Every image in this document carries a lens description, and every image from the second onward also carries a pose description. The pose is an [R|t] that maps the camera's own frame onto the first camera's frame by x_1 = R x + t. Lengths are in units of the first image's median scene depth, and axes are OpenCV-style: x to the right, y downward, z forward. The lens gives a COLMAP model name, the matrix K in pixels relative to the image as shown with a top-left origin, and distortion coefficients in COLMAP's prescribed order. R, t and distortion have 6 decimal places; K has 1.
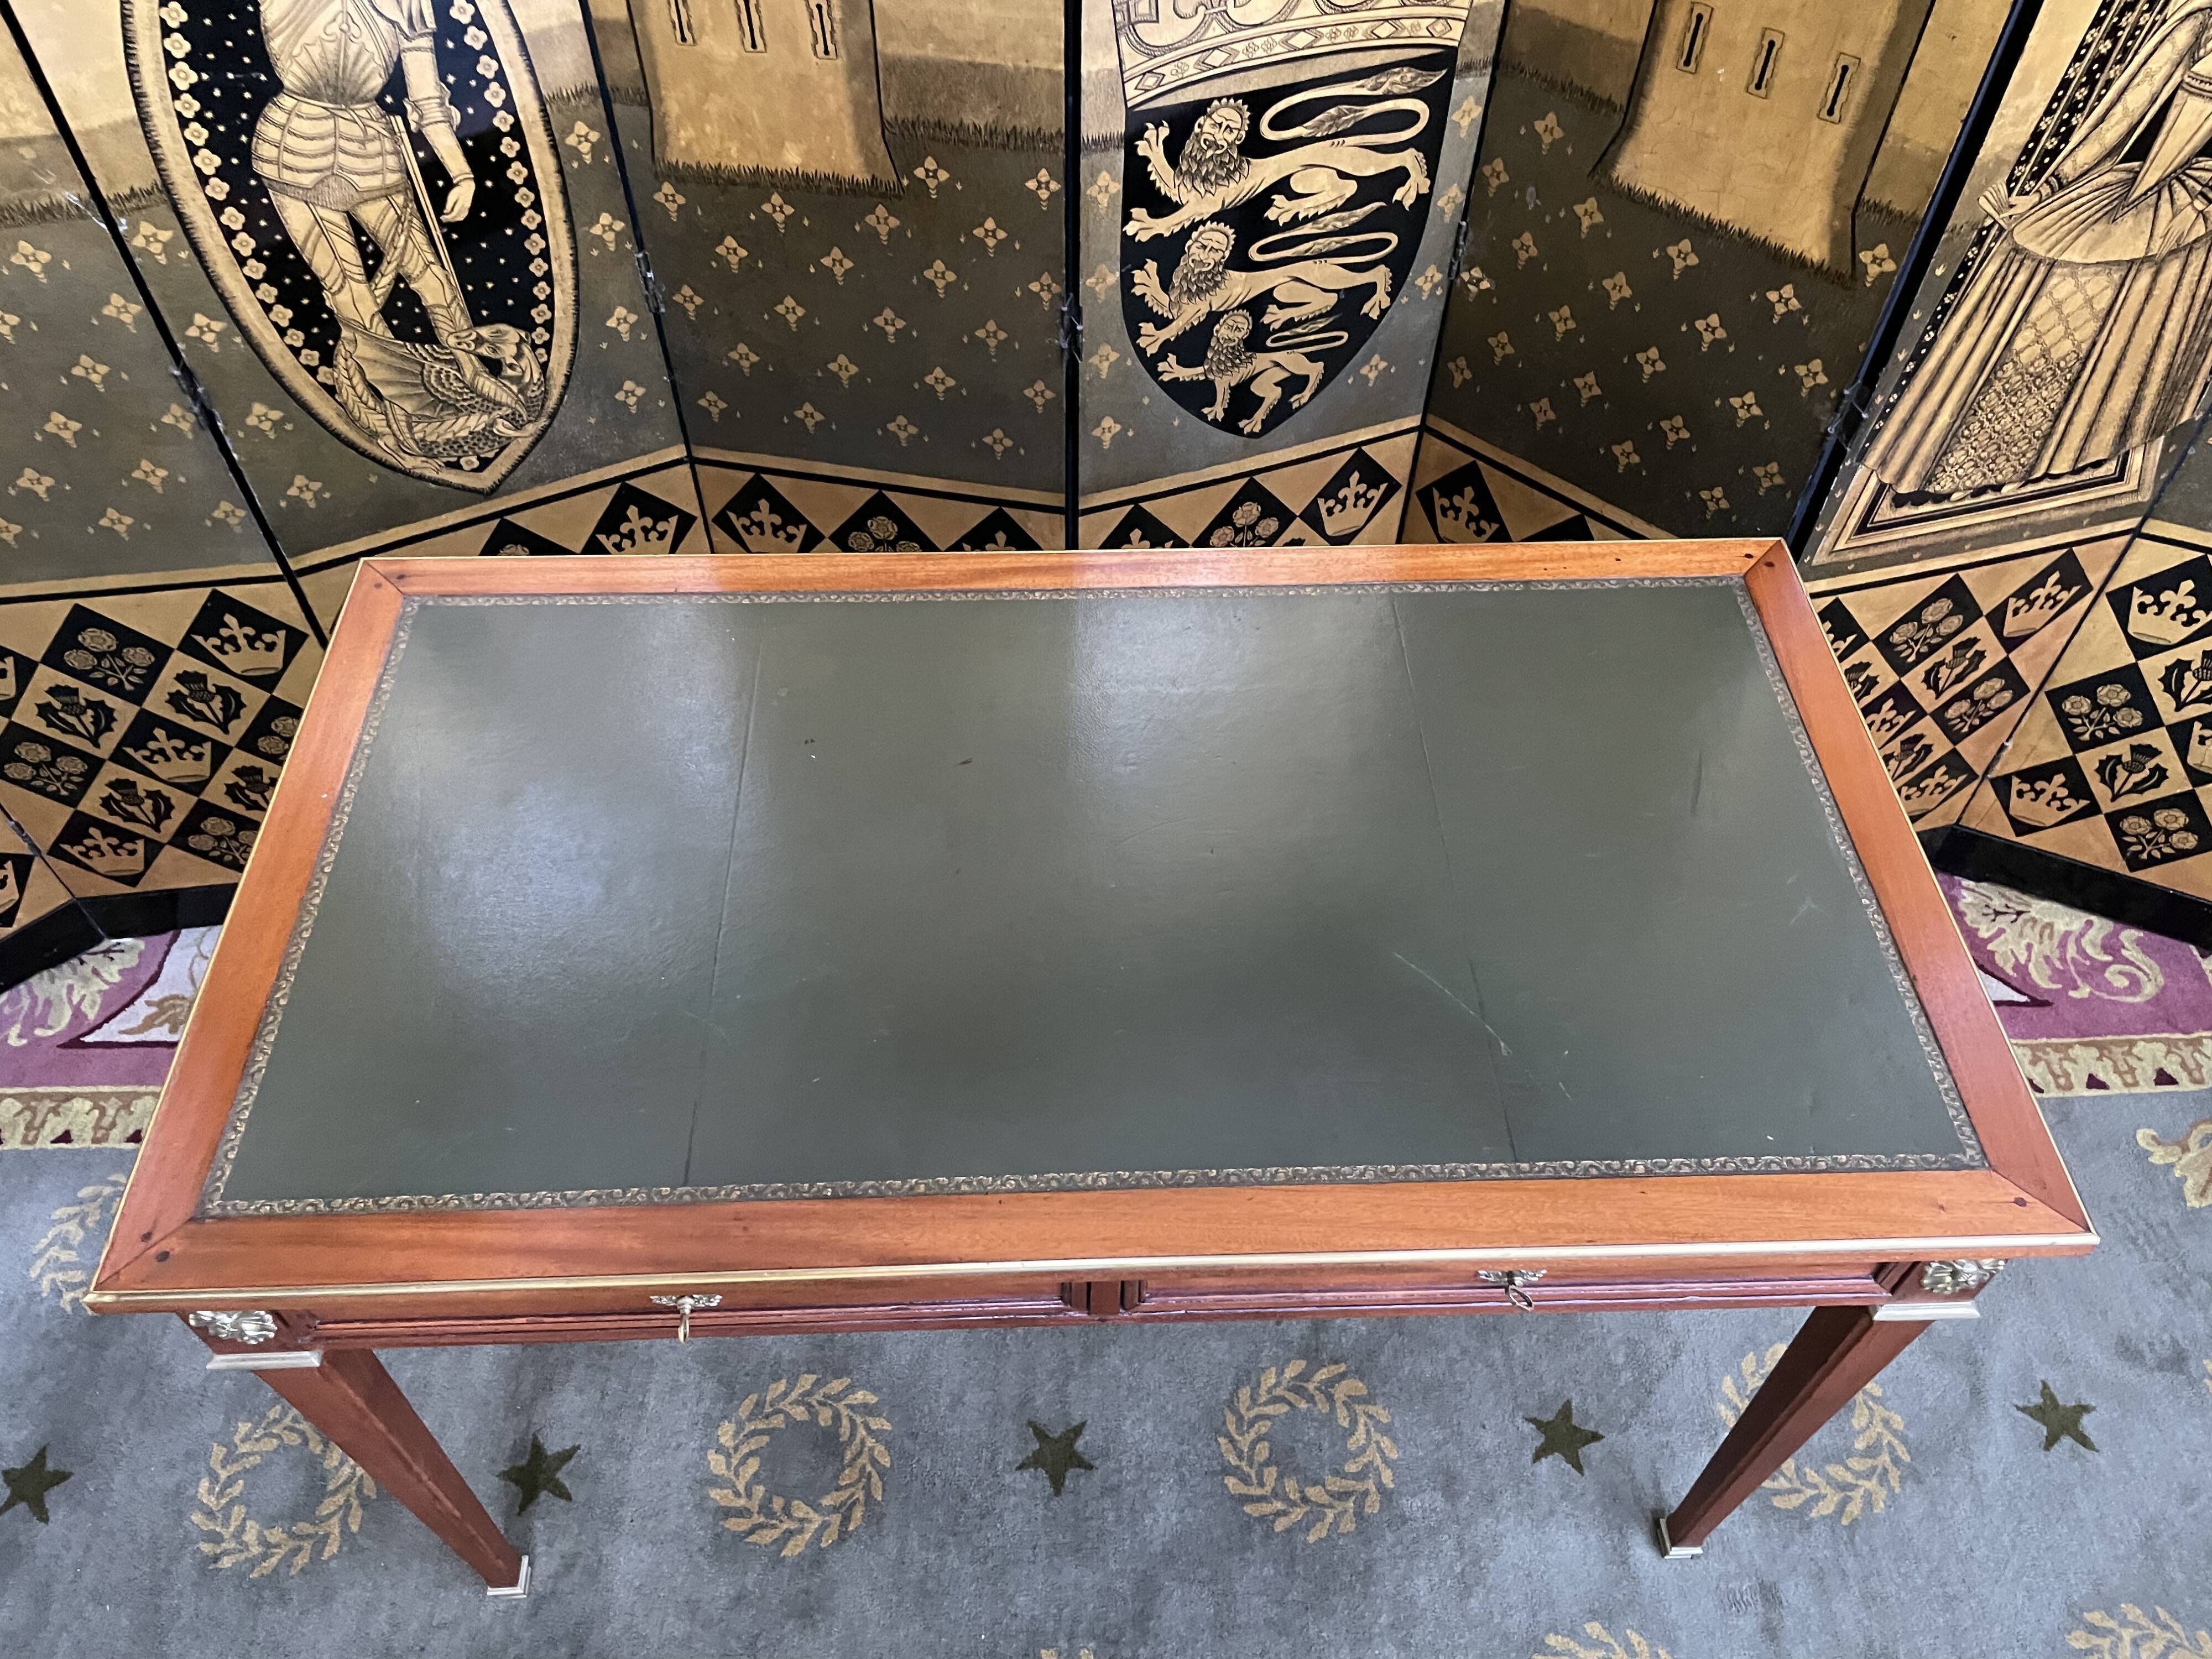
lens RADIAL K [[1685.2, 0, 1104.7], [0, 1685.2, 822.9], [0, 0, 1]] dist [0.079492, -0.110660]
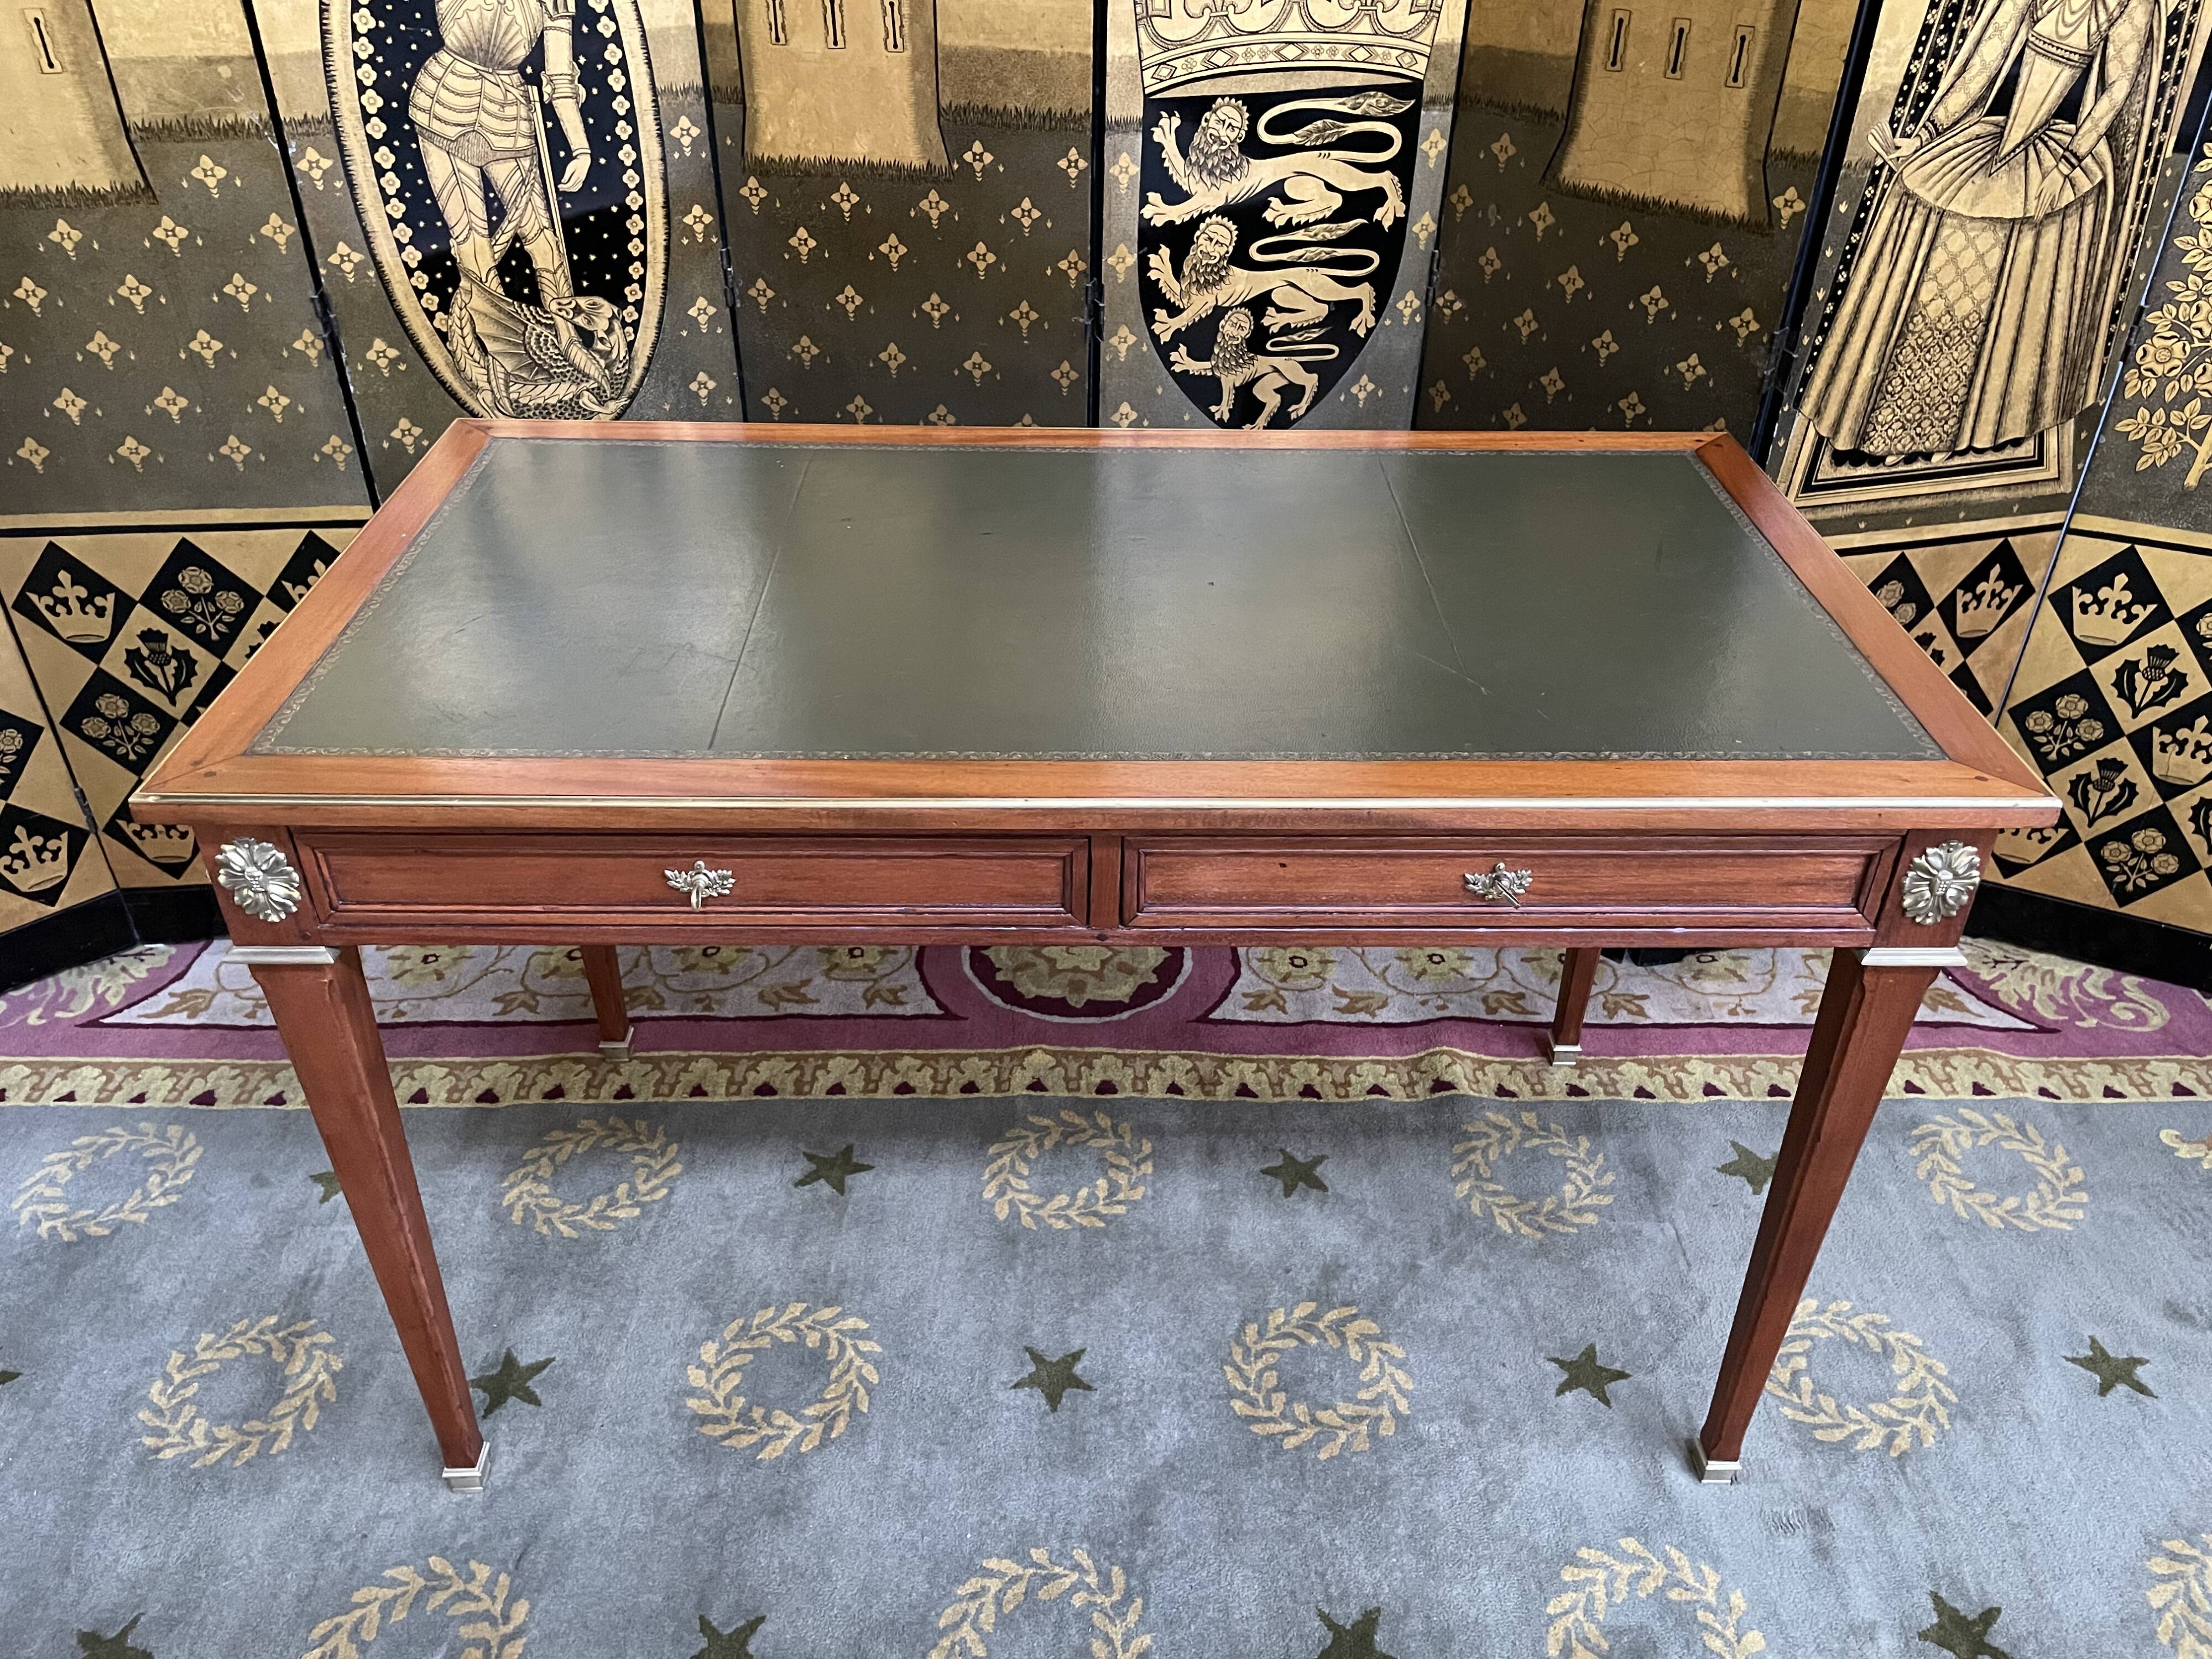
lens RADIAL K [[1685.2, 0, 1112.2], [0, 1685.2, 824.1], [0, 0, 1]] dist [0.079492, -0.110660]
pose [[0.999809, 0.016142, -0.011049, 0.010358], [-0.018611, 0.958857, -0.283279, 0.358181], [0.006021, 0.283431, 0.958974, 0.002581]]
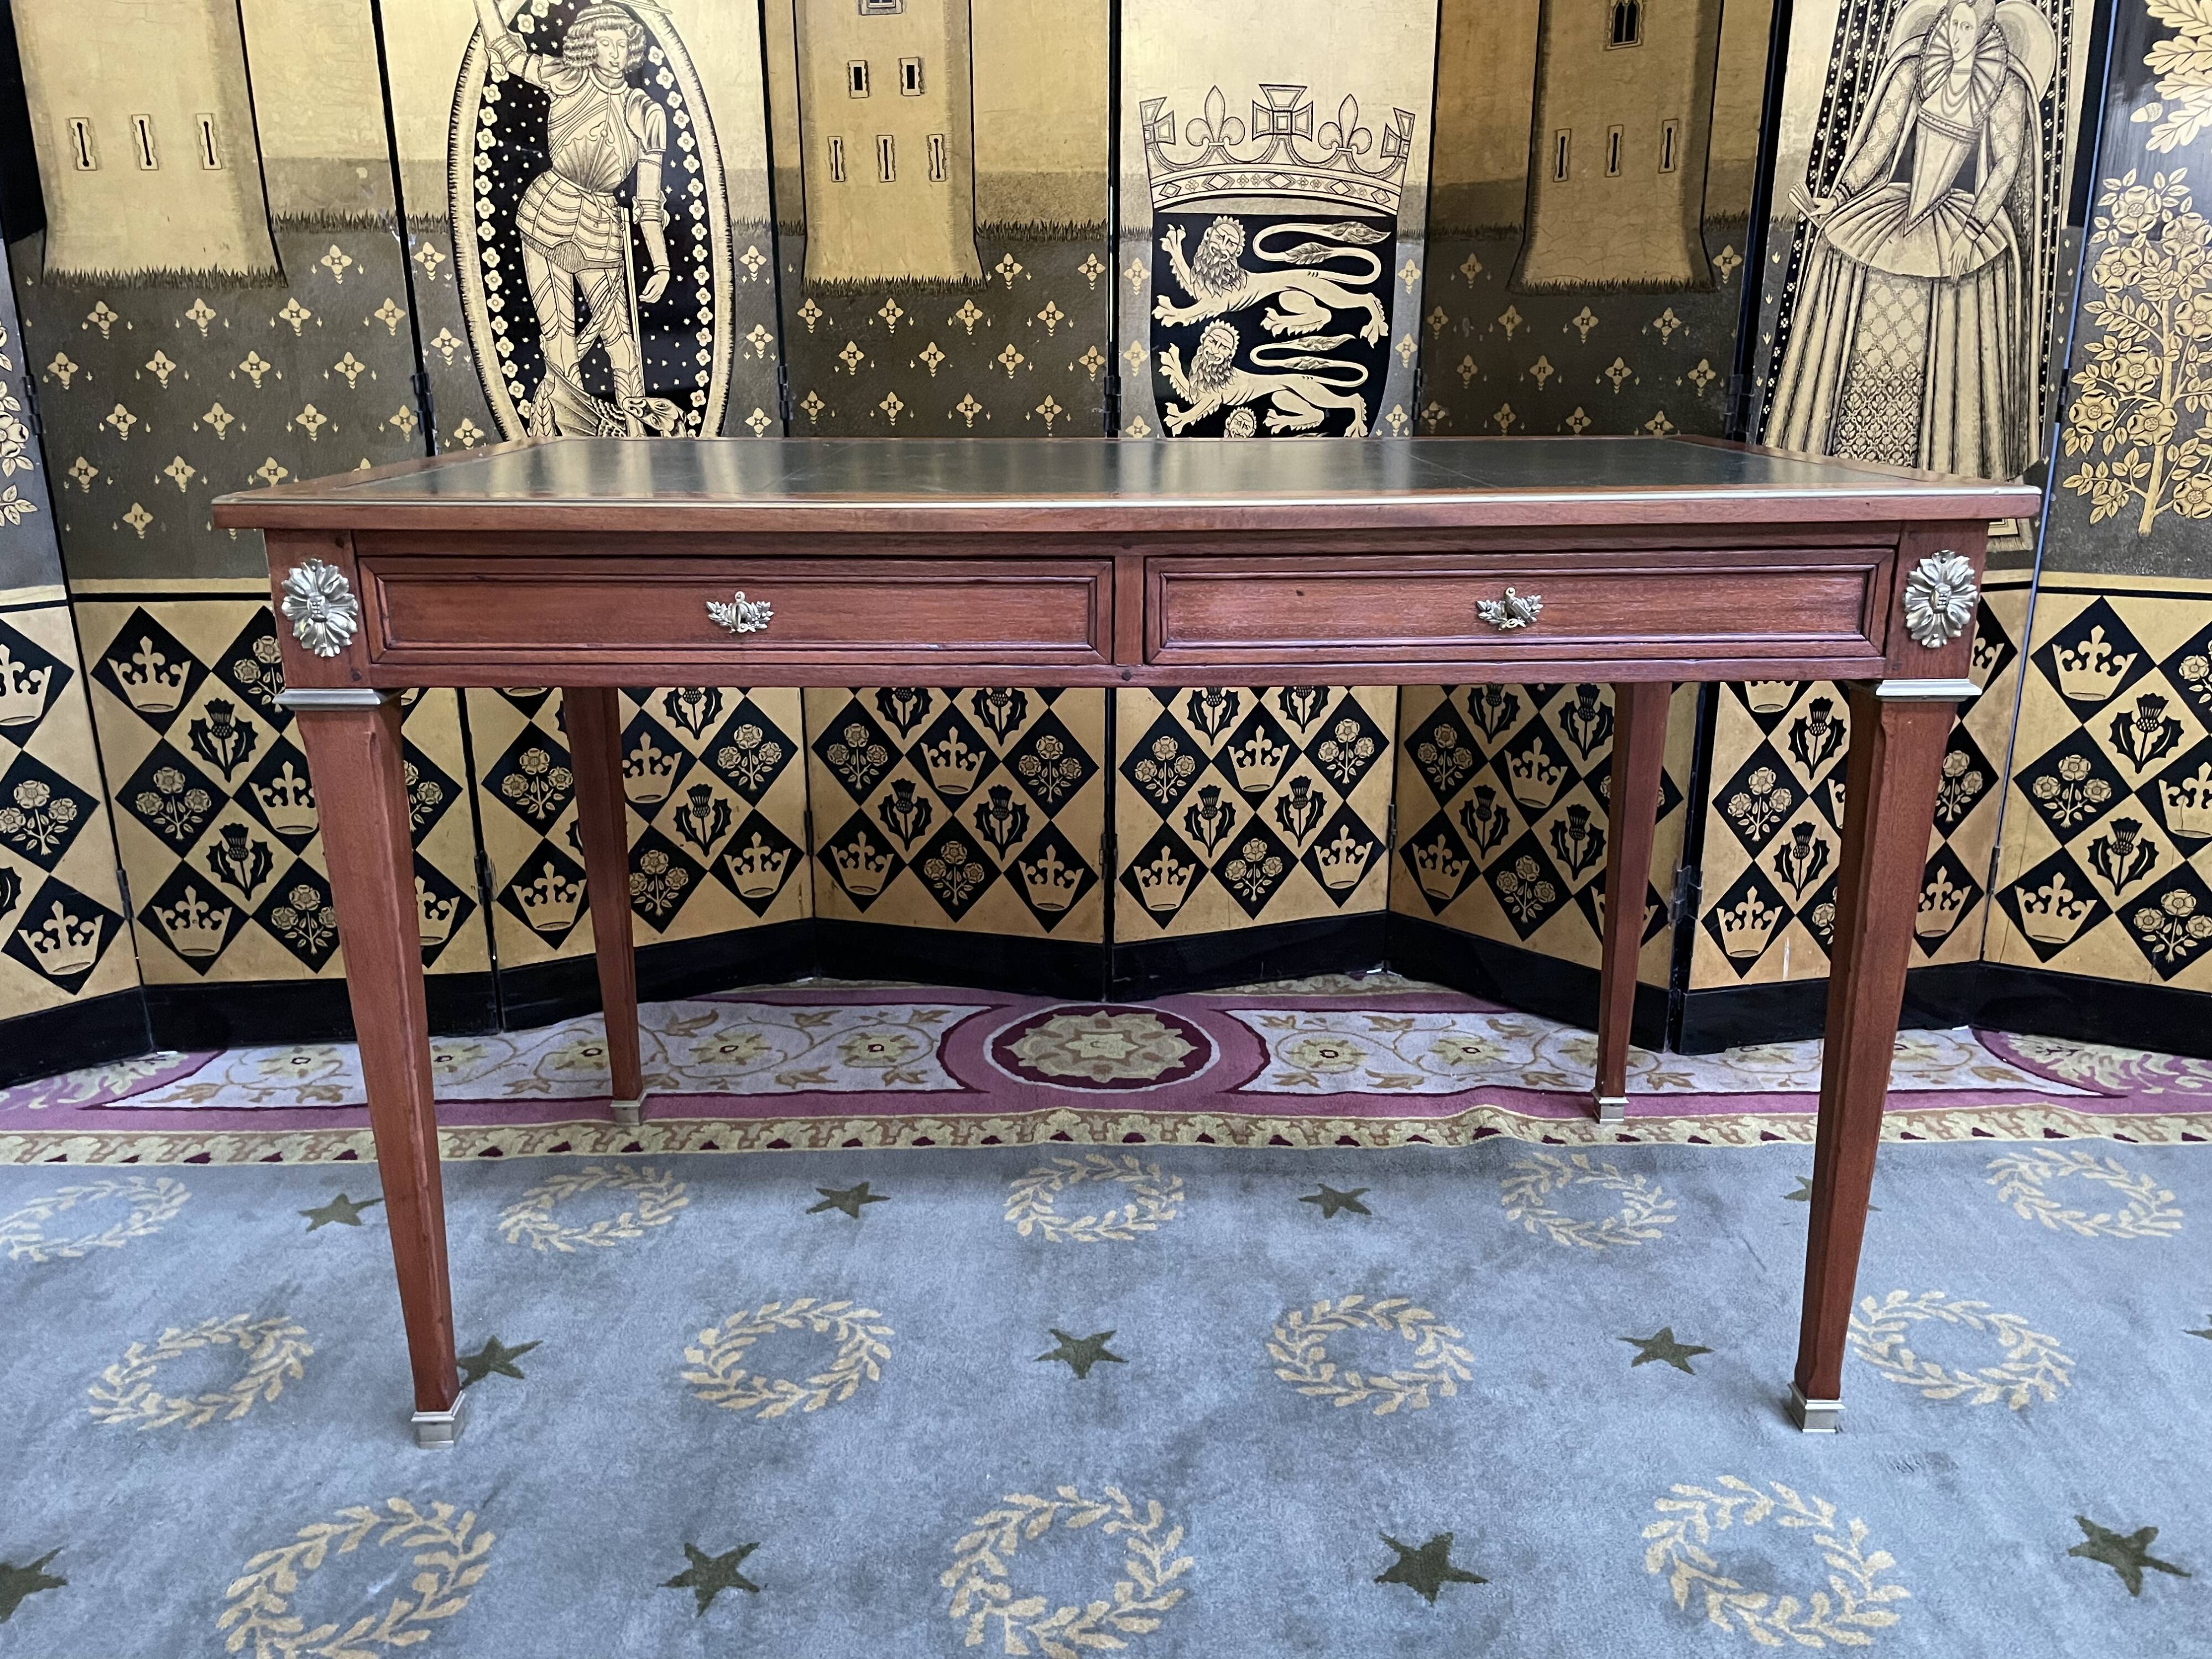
lens RADIAL K [[1685.2, 0, 1107.6], [0, 1685.2, 805.9], [0, 0, 1]] dist [0.079492, -0.110660]
pose [[0.999614, -0.003169, -0.027611, 0.010694], [-0.013033, 0.824010, -0.566425, 0.660958], [0.024547, 0.566567, 0.823650, 0.128530]]
